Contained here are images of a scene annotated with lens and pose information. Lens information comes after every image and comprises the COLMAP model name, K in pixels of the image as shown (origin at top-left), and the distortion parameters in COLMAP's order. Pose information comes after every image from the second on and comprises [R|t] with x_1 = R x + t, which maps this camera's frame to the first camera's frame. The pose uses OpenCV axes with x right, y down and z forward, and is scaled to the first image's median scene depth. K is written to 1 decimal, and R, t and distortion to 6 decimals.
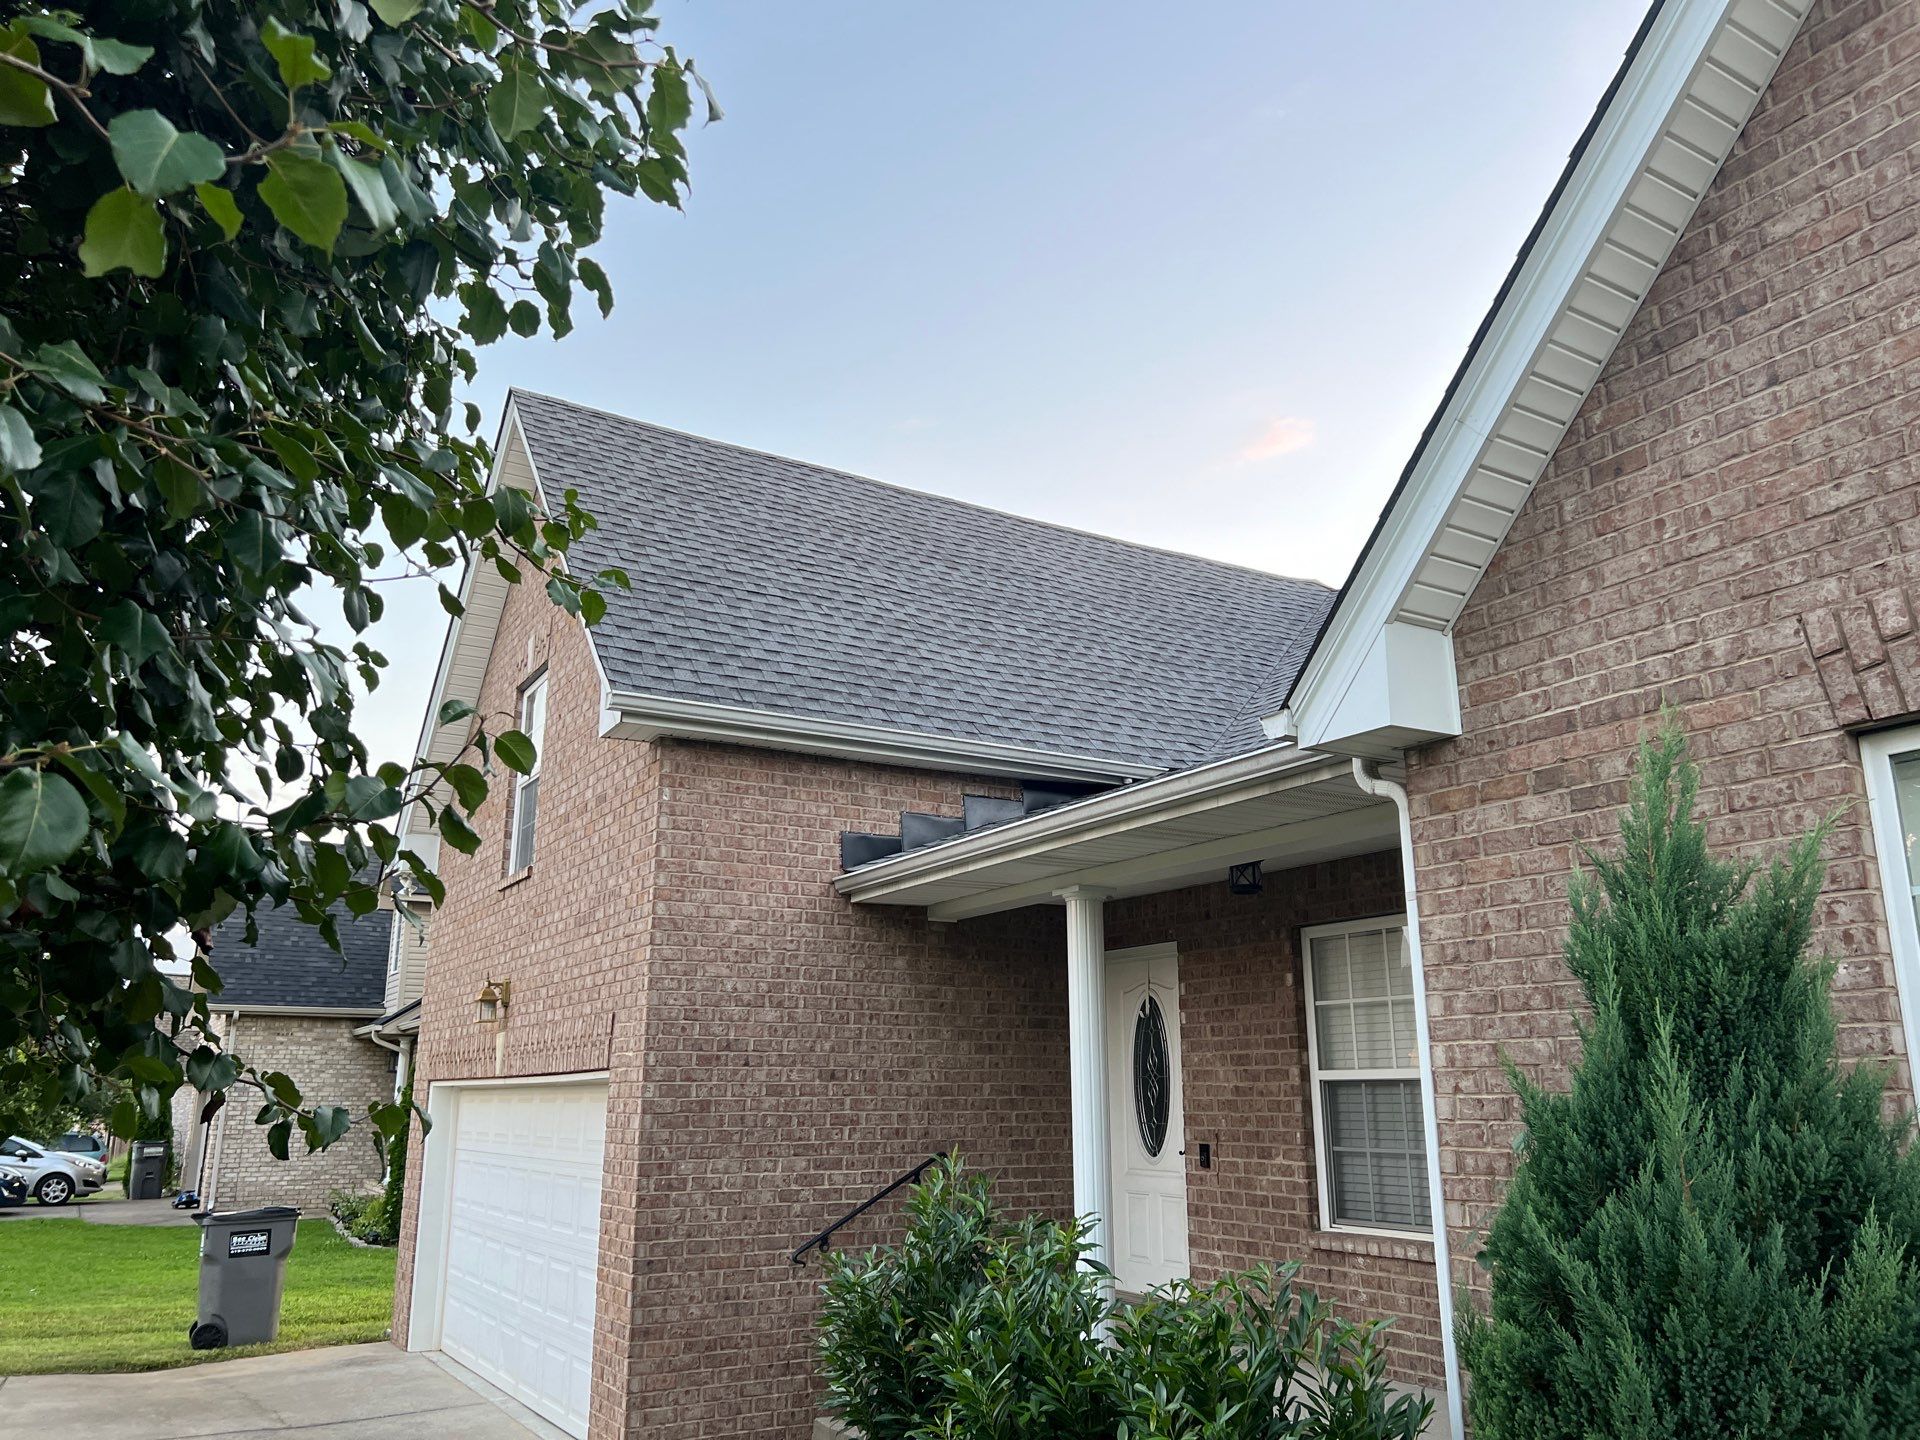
lens RADIAL K [[1483.9, 0, 956.4], [0, 1483.9, 757.0], [0, 0, 1]] dist [0.056358, -0.068634]
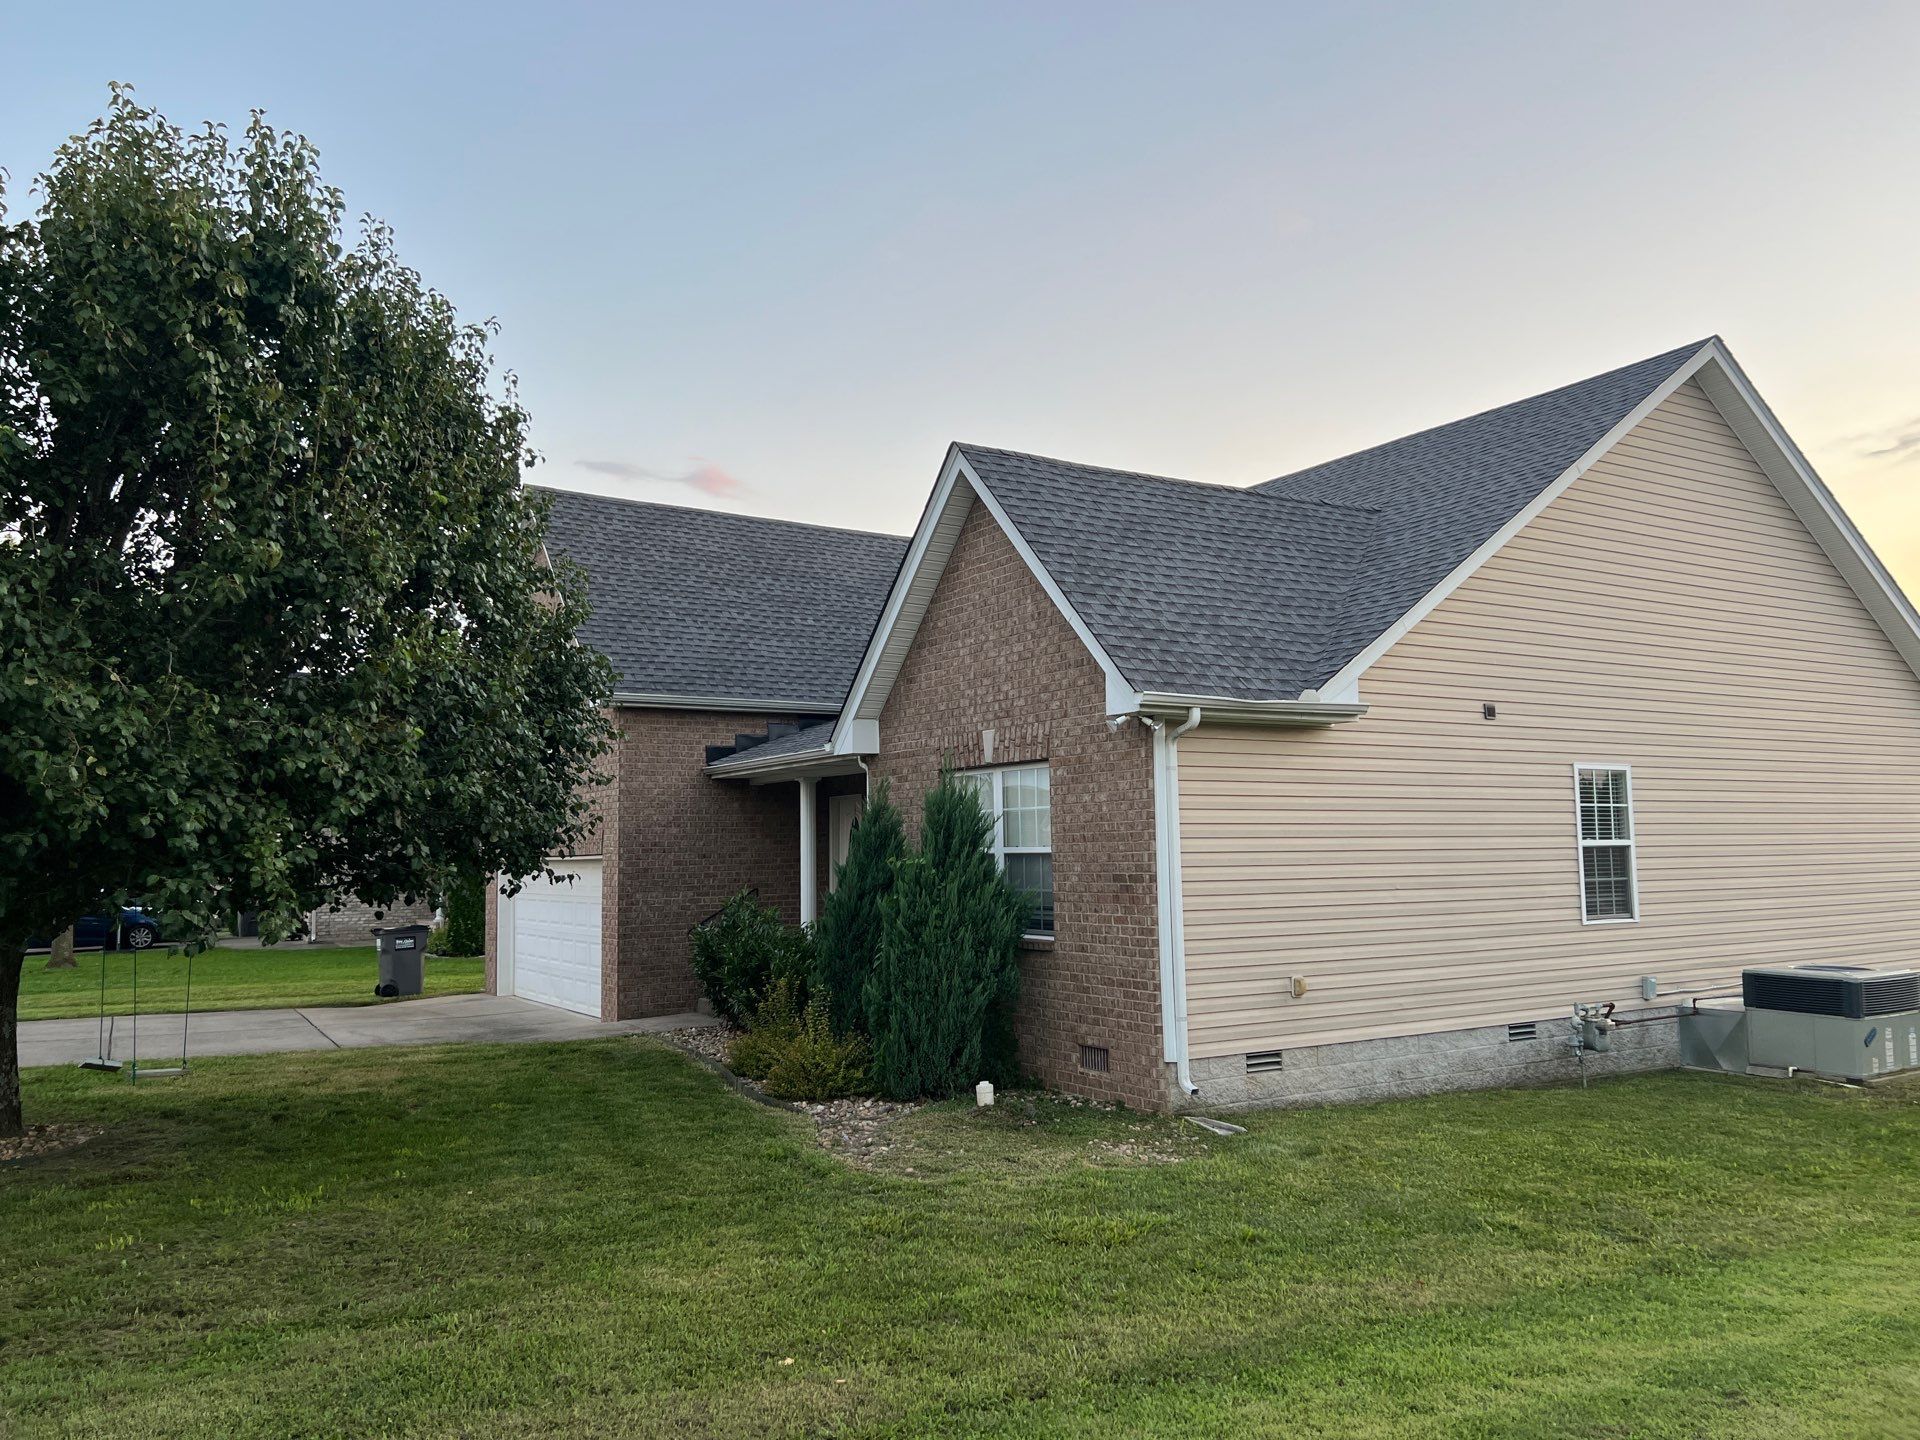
lens RADIAL K [[1463.3, 0, 1005.5], [0, 1463.3, 779.6], [0, 0, 1]] dist [0.088282, -0.110533]
pose [[0.998050, -0.010955, 0.061450, 0.234011], [0.000044, 0.984601, 0.174815, -0.284649], [-0.062419, -0.174471, 0.982682, -1.175644]]
